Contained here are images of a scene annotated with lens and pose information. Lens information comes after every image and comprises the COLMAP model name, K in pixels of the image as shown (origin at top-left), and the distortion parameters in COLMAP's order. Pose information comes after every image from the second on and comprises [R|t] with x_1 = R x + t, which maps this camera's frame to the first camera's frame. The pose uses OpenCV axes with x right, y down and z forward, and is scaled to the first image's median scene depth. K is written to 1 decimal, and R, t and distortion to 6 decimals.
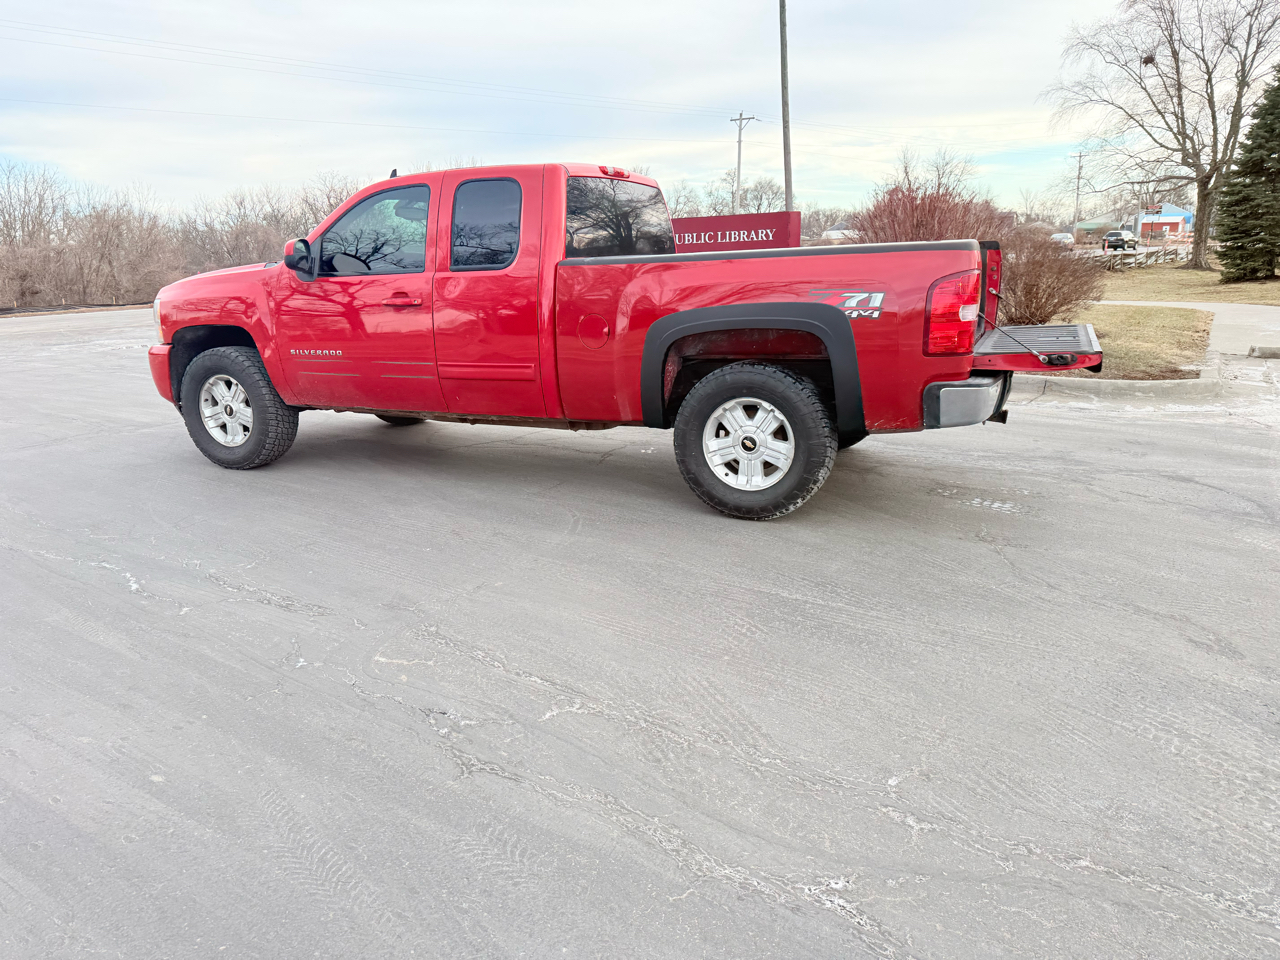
lens RADIAL K [[906.7, 0, 640.0], [0, 906.7, 480.0], [0, 0, 1]] dist [0.042718, -0.047267]
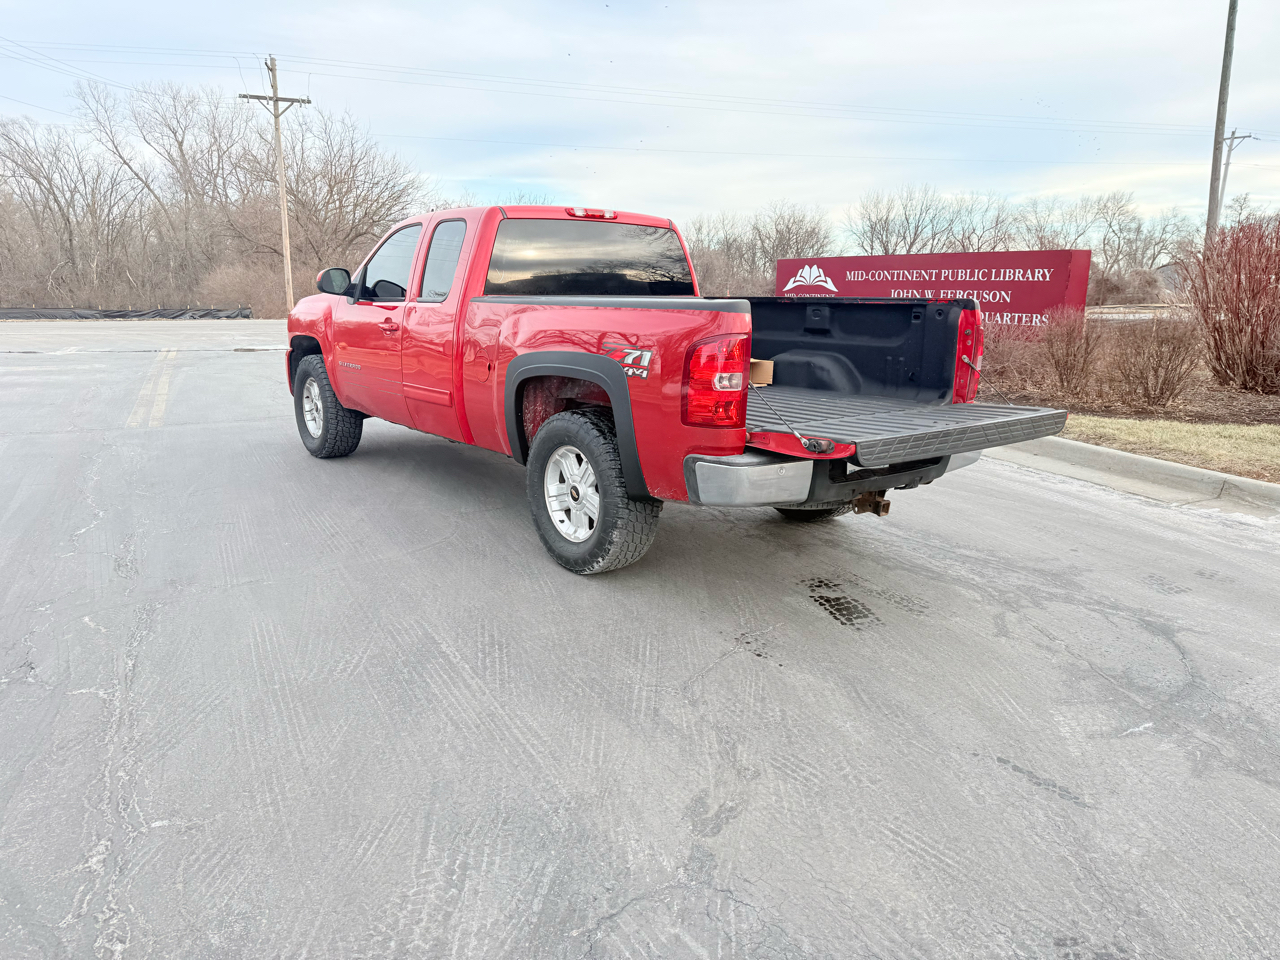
lens RADIAL K [[901.0, 0, 637.7], [0, 901.0, 481.1], [0, 0, 1]] dist [0.047095, -0.040501]
pose [[0.880624, 0.139210, -0.452905, 0.512600], [-0.149446, 0.988680, 0.013310, -0.063408], [0.449631, 0.055964, 0.891459, 0.136197]]
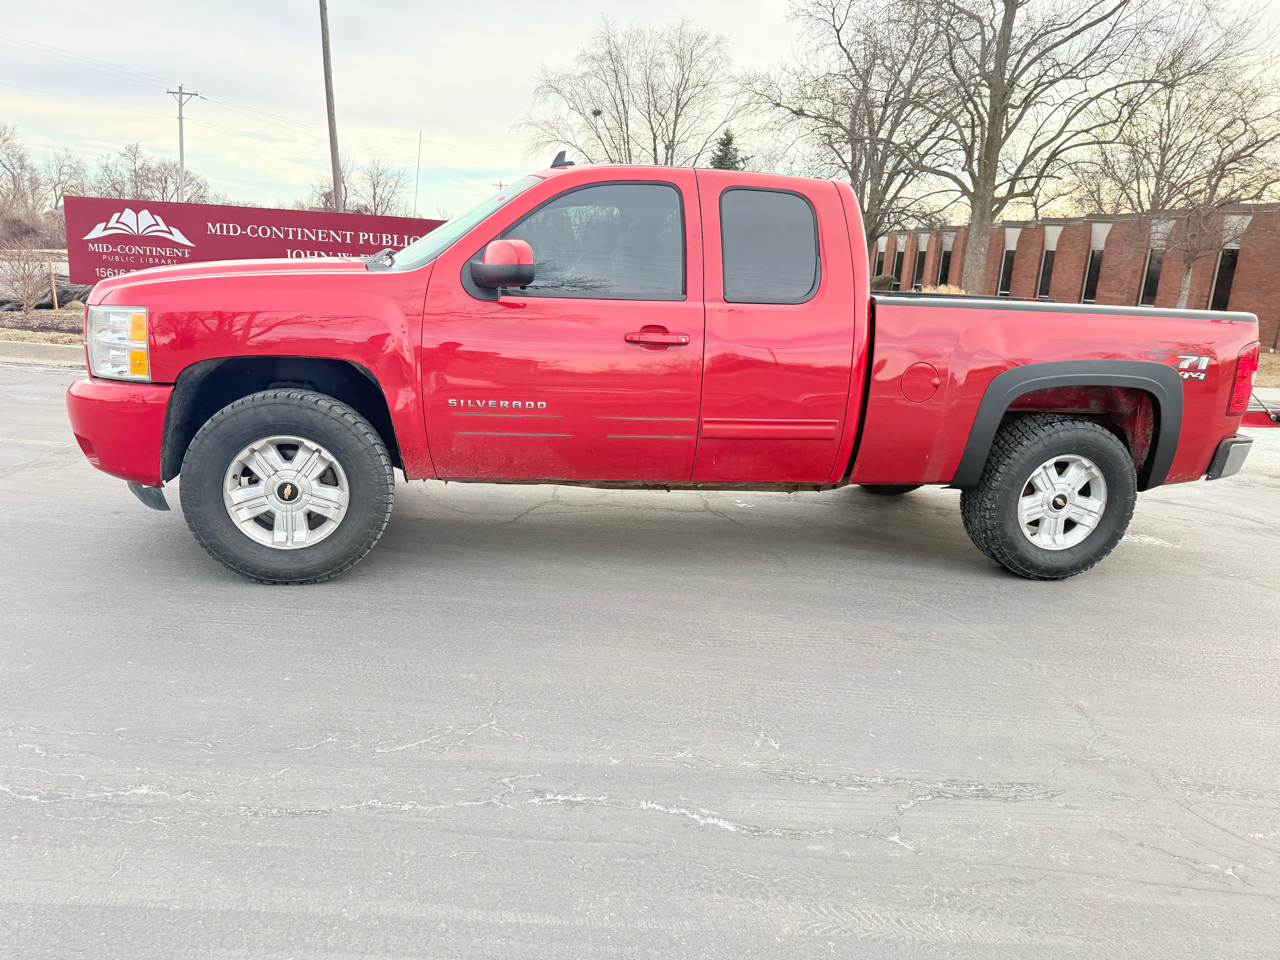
lens RADIAL K [[906.7, 0, 639.3], [0, 906.7, 471.6], [0, 0, 1]] dist [0.051645, -0.064147]
pose [[0.810926, -0.050535, 0.582963, -0.671501], [0.058745, 0.998261, 0.004818, -0.085914], [-0.582193, 0.030340, 0.812485, 0.387296]]
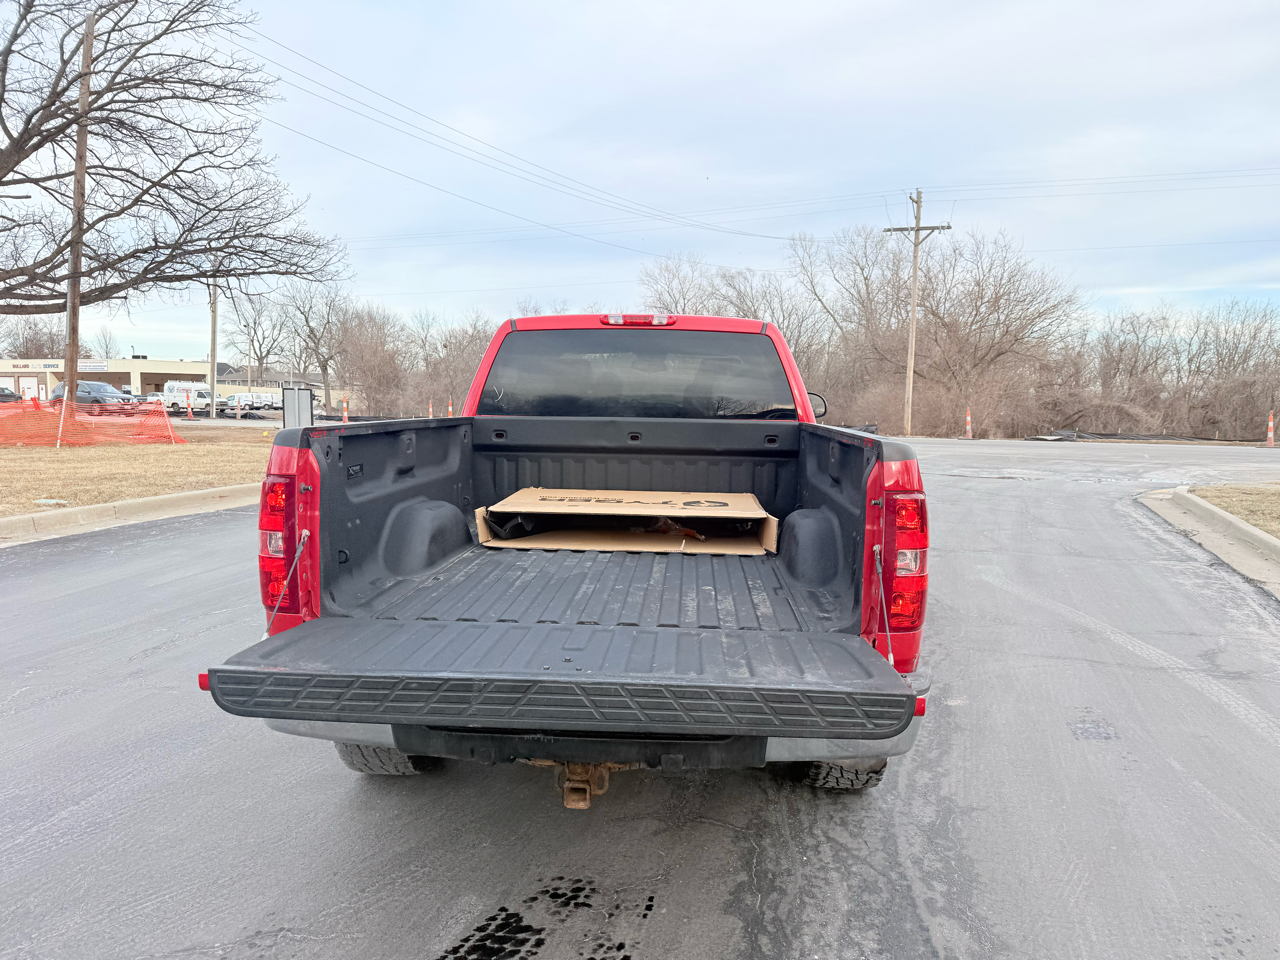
lens RADIAL K [[914.9, 0, 641.0], [0, 914.9, 464.6], [0, 0, 1]] dist [0.036825, -0.038174]
pose [[0.352420, 0.106249, -0.929791, 0.750219], [-0.246107, 0.969085, 0.017457, -0.225169], [0.902902, 0.222676, 0.367674, 0.719103]]
